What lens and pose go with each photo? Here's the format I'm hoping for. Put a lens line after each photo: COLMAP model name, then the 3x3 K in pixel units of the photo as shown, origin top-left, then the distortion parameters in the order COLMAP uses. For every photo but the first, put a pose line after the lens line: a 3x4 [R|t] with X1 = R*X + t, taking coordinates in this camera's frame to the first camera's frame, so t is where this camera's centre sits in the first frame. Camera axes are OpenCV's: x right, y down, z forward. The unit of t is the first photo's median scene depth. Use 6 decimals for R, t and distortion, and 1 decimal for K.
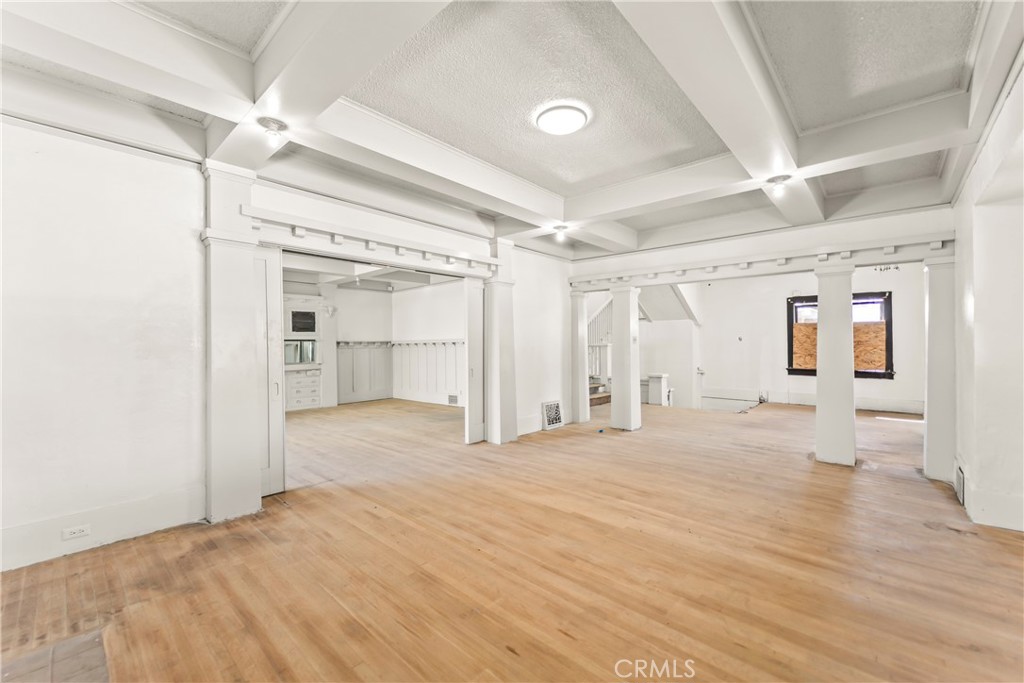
lens RADIAL K [[412.6, 0, 503.2], [0, 412.6, 341.6], [0, 0, 1]] dist [0.011631, -0.004781]
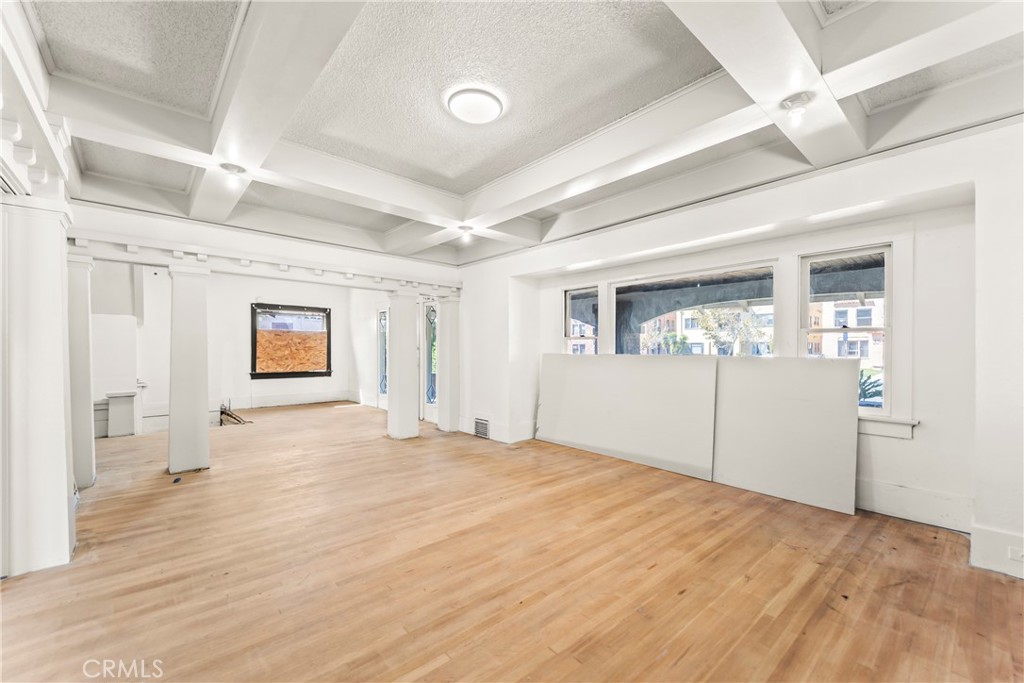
lens RADIAL K [[412.6, 0, 511.8], [0, 412.6, 346.5], [0, 0, 1]] dist [0.011631, -0.004781]
pose [[0.102593, 0.007988, 0.994691, -0.623371], [-0.007631, 0.999945, -0.007243, 0.005922], [-0.994694, -0.006847, 0.102648, 0.670964]]
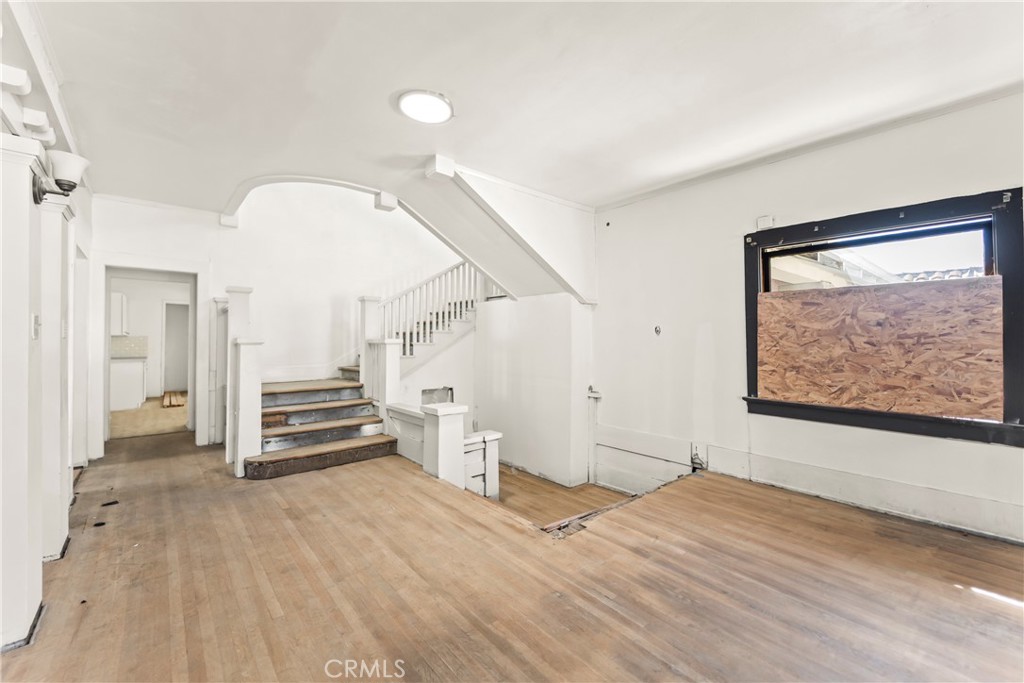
lens RADIAL K [[412.6, 0, 513.2], [0, 412.6, 332.4], [0, 0, 1]] dist [0.011631, -0.004781]
pose [[0.993424, -0.001415, -0.114481, 1.237004], [0.000190, 0.999943, -0.010711, 0.002498], [0.114490, 0.010618, 0.993368, 1.358146]]
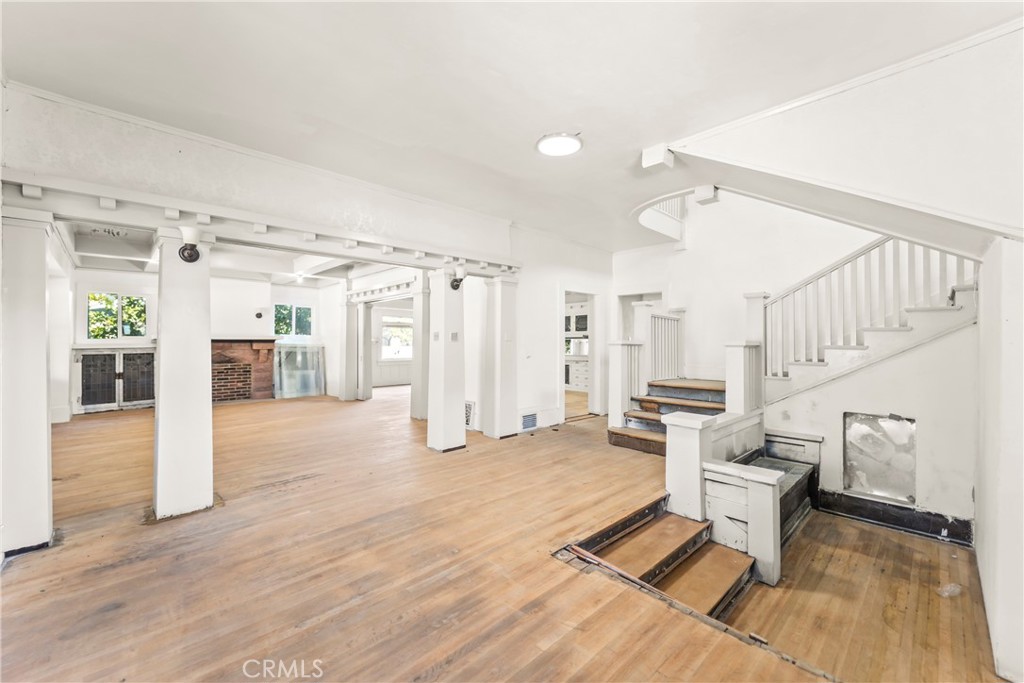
lens RADIAL K [[412.6, 0, 512.4], [0, 412.6, 337.9], [0, 0, 1]] dist [0.011631, -0.004781]
pose [[-0.055011, -0.004985, -0.998473, 1.751036], [0.004149, 0.999978, -0.005221, 0.003894], [0.998477, -0.004430, -0.054989, 1.894212]]
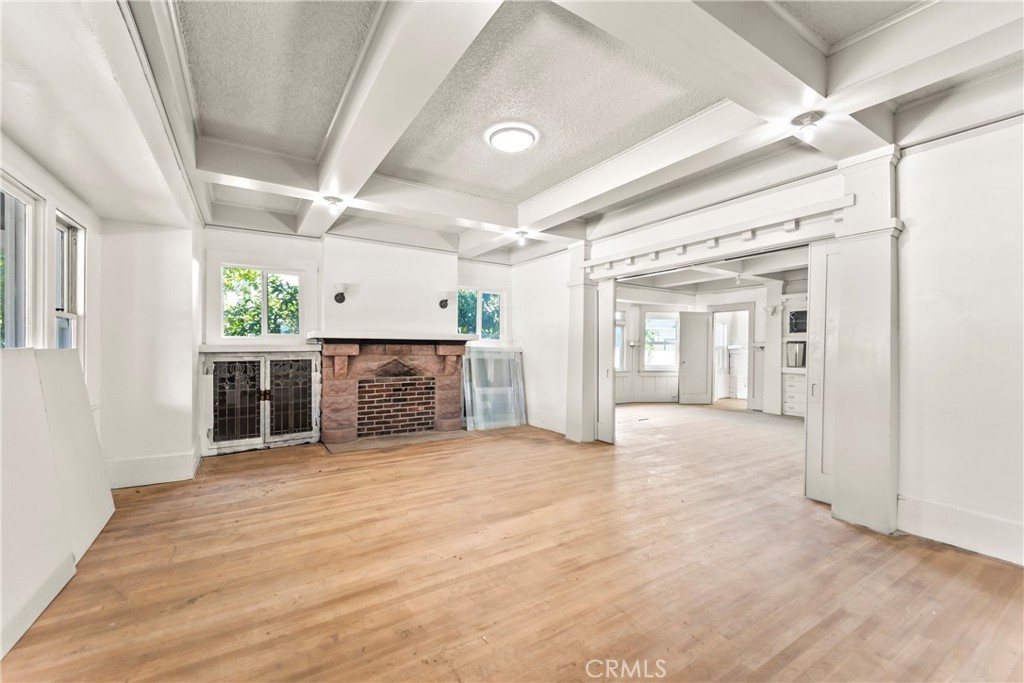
lens RADIAL K [[412.6, 0, 517.3], [0, 412.6, 350.5], [0, 0, 1]] dist [0.011631, -0.004781]
pose [[-0.241152, 0.013265, -0.970397, 0.986993], [-0.005293, 0.999874, 0.014983, 0.008963], [0.970473, 0.008750, -0.241052, 1.045355]]
